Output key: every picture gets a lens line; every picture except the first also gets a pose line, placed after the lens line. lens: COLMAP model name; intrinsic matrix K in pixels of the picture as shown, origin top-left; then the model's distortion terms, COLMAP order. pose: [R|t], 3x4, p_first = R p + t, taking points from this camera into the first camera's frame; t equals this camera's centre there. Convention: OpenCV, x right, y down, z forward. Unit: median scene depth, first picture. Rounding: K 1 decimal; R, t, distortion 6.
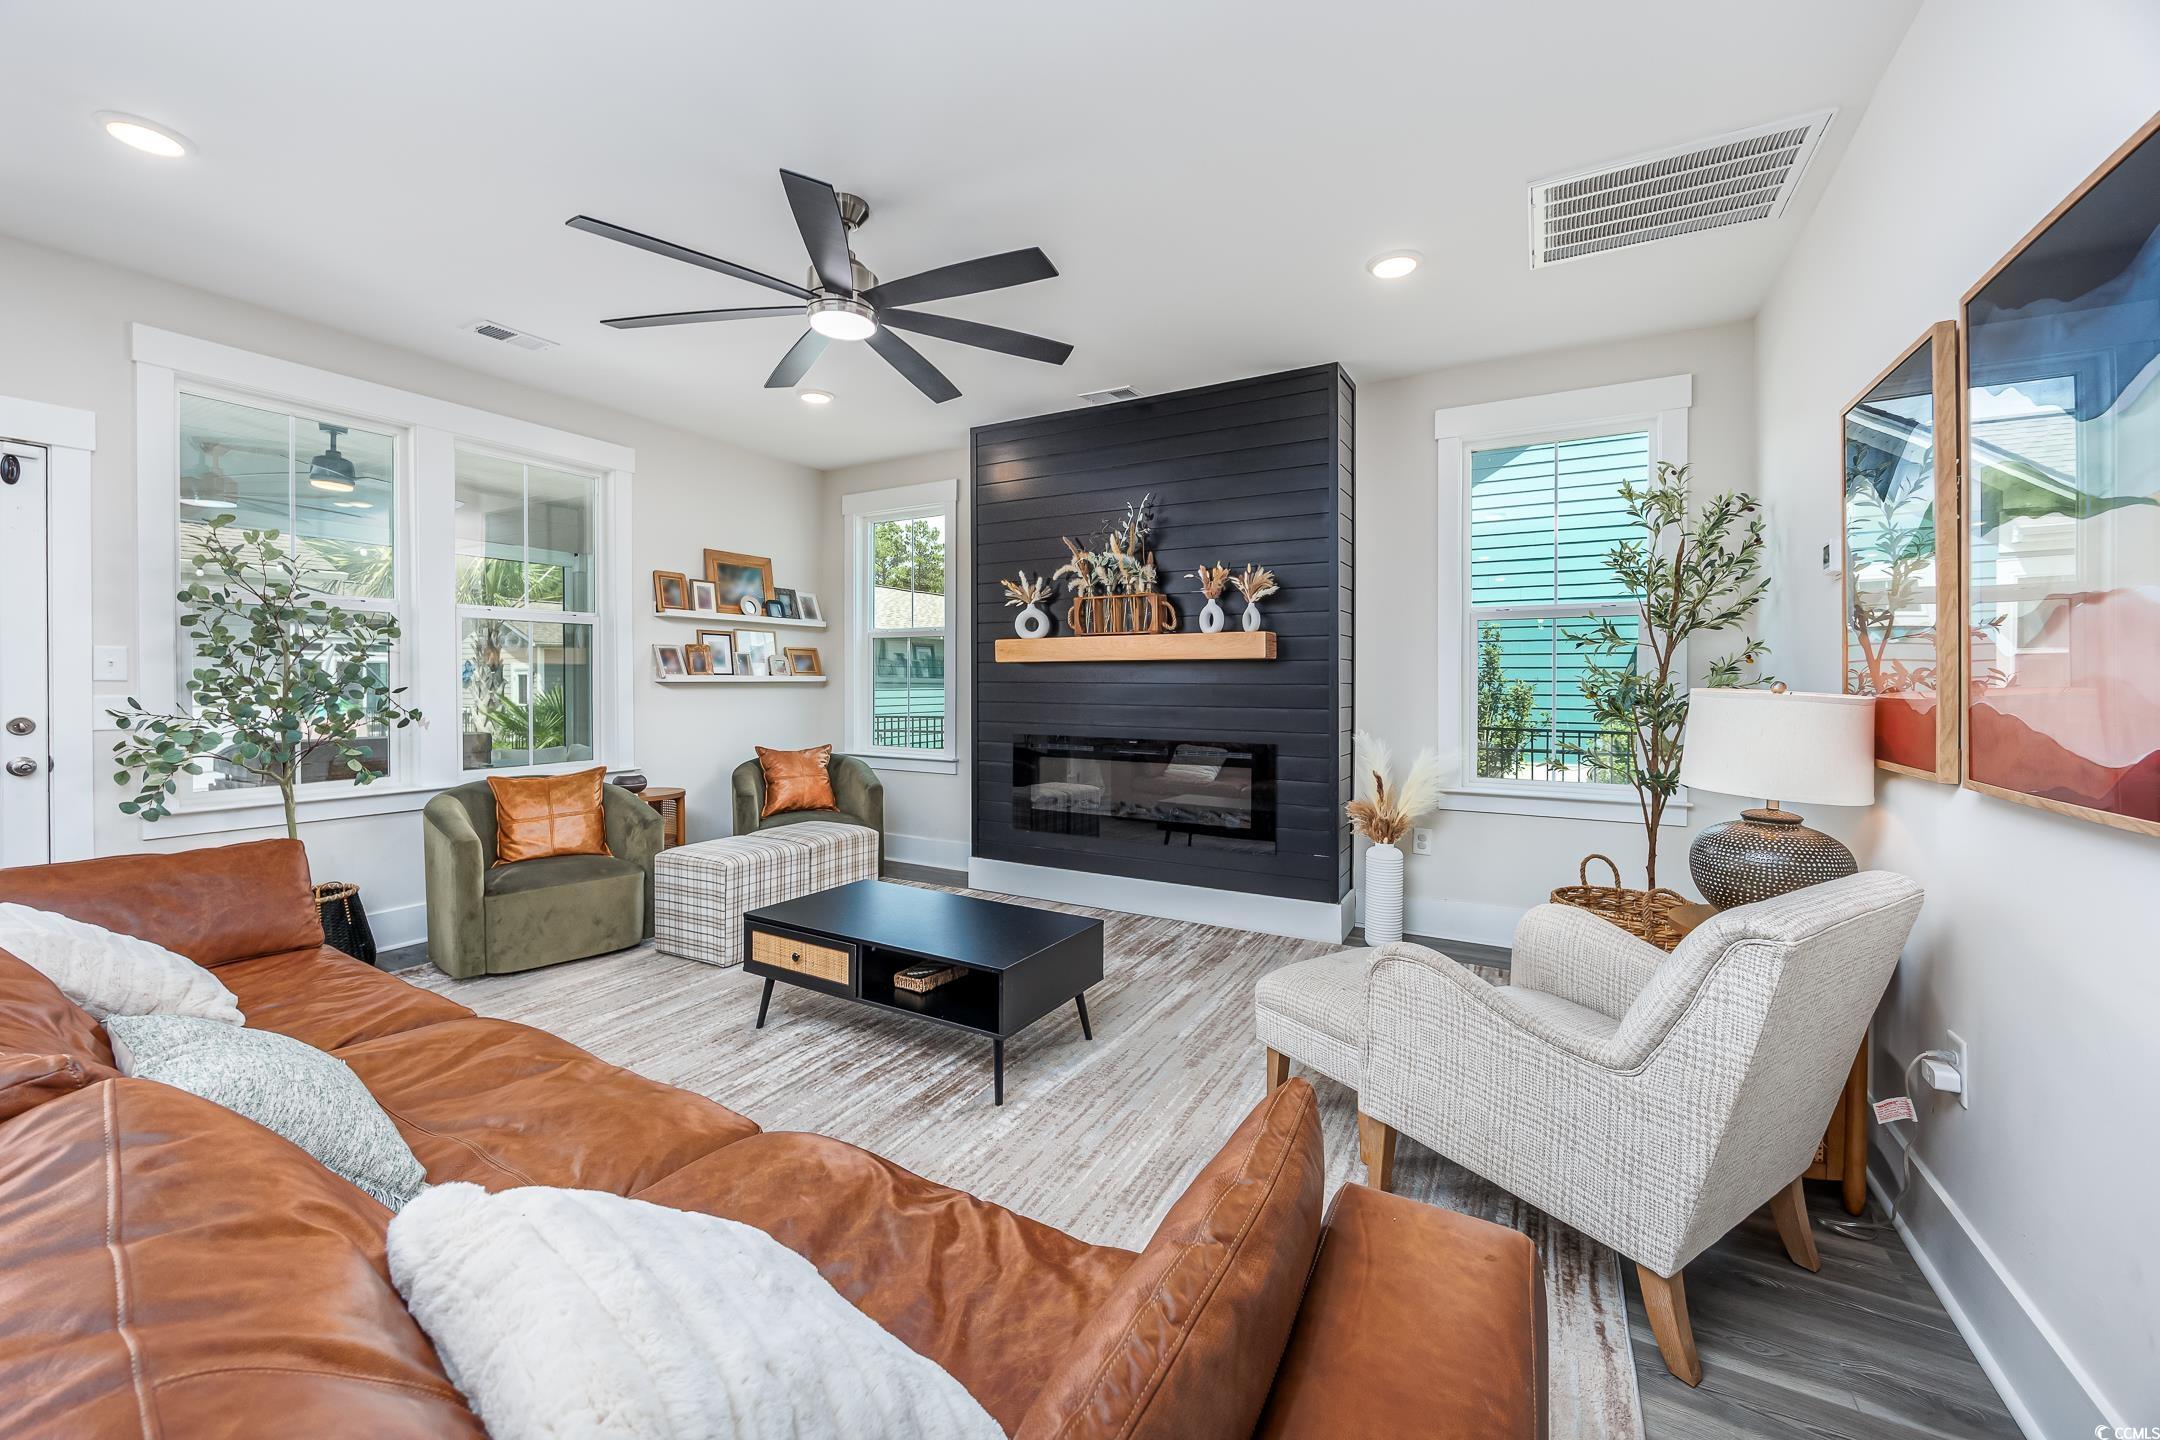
lens RADIAL K [[826.9, 0, 1075.8], [0, 826.9, 683.0], [0, 0, 1]] dist [-0.002409, -0.000064]
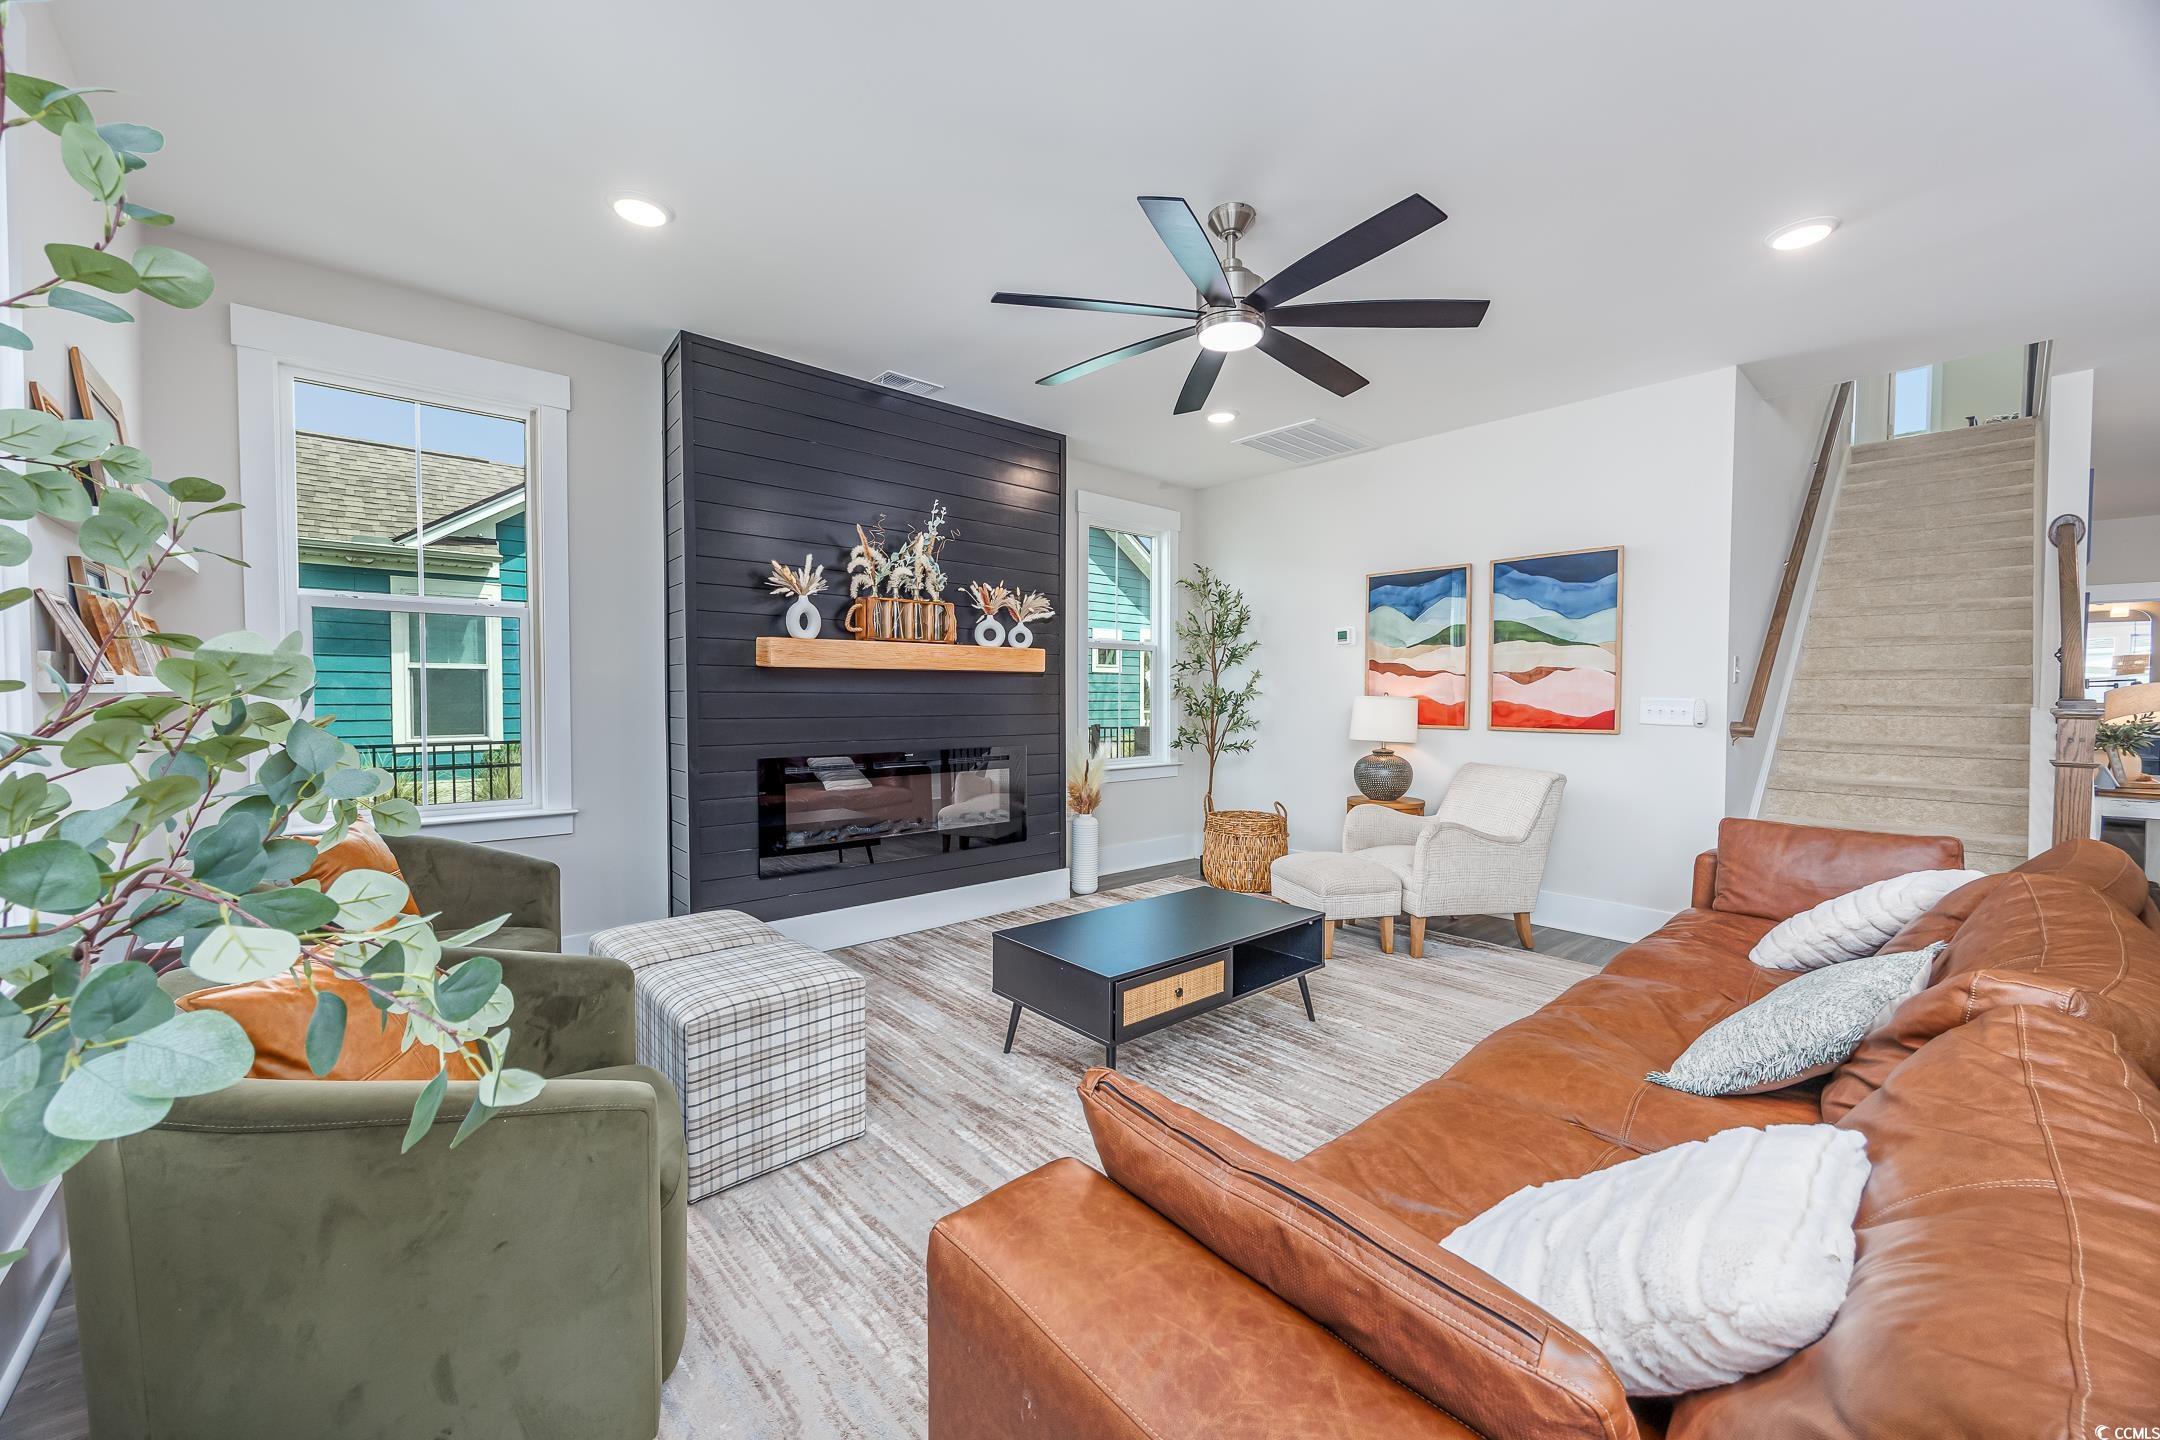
lens RADIAL K [[826.9, 0, 1081.0], [0, 826.9, 715.4], [0, 0, 1]] dist [-0.002409, -0.000064]
pose [[0.331713, -0.027617, 0.942976, -0.819019], [-0.000186, 0.999569, 0.029339, -0.002451], [-0.943380, -0.009907, 0.331565, 0.530359]]
